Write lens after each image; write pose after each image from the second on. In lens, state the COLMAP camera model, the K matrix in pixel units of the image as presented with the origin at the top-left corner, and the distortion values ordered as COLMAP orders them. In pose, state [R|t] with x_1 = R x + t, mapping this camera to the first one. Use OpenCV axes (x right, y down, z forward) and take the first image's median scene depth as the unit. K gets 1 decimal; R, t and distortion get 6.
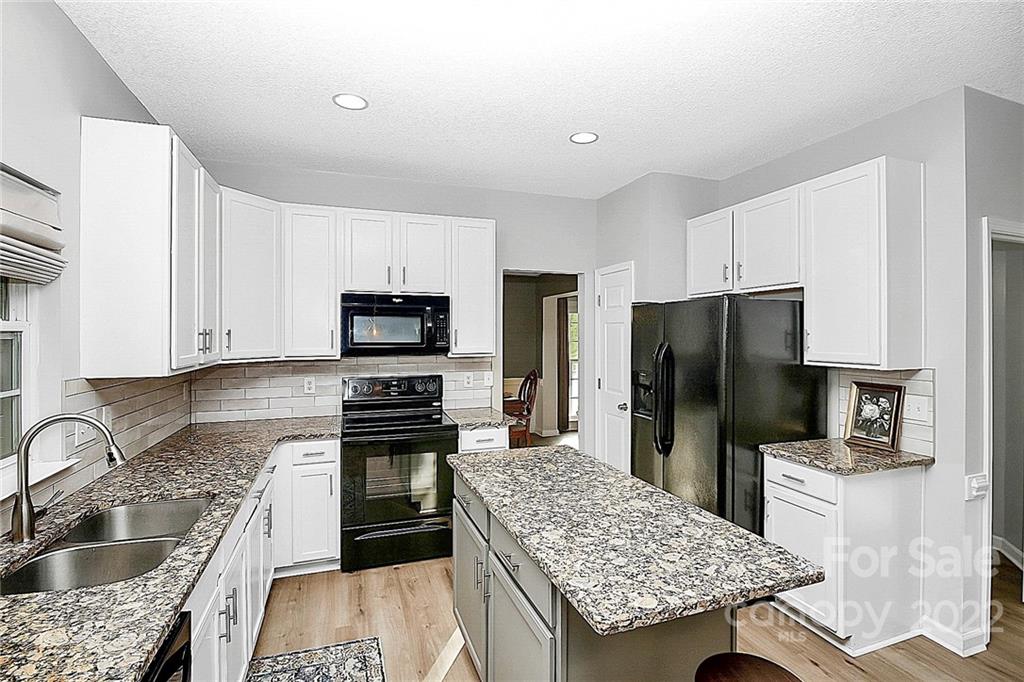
lens RADIAL K [[481.5, 0, 513.2], [0, 481.5, 338.5], [0, 0, 1]] dist [-0.001770, -0.001563]
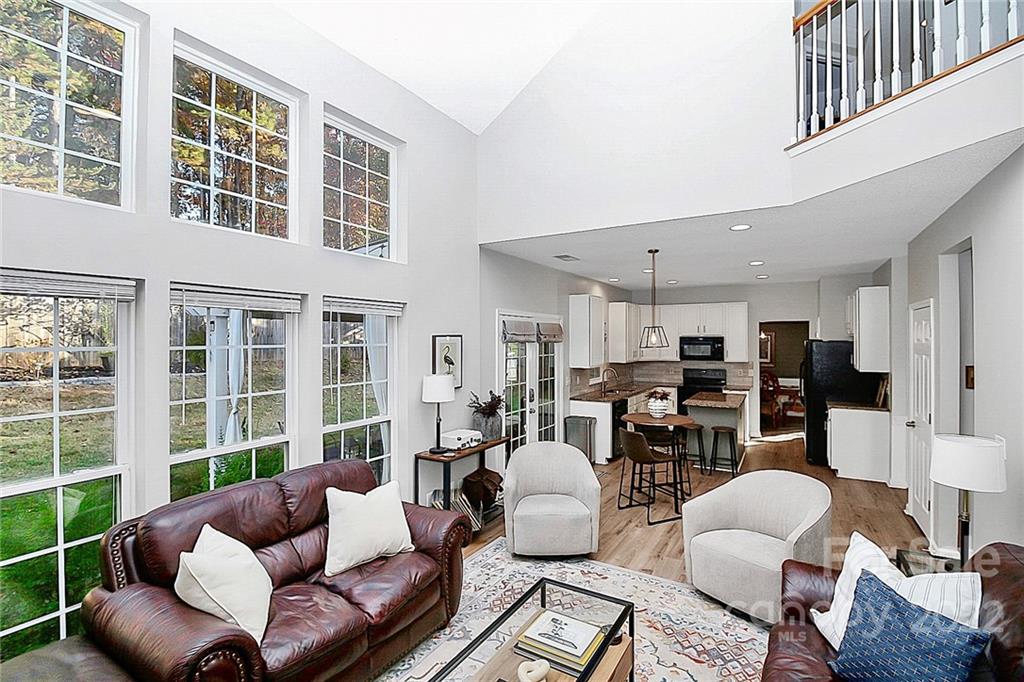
lens RADIAL K [[481.5, 0, 514.8], [0, 481.5, 339.2], [0, 0, 1]] dist [-0.001770, -0.001563]
pose [[0.634493, 0.002380, -0.772925, 1.103873], [-0.005409, 0.999984, -0.001360, -0.067791], [0.772910, 0.005044, 0.634496, -1.387249]]
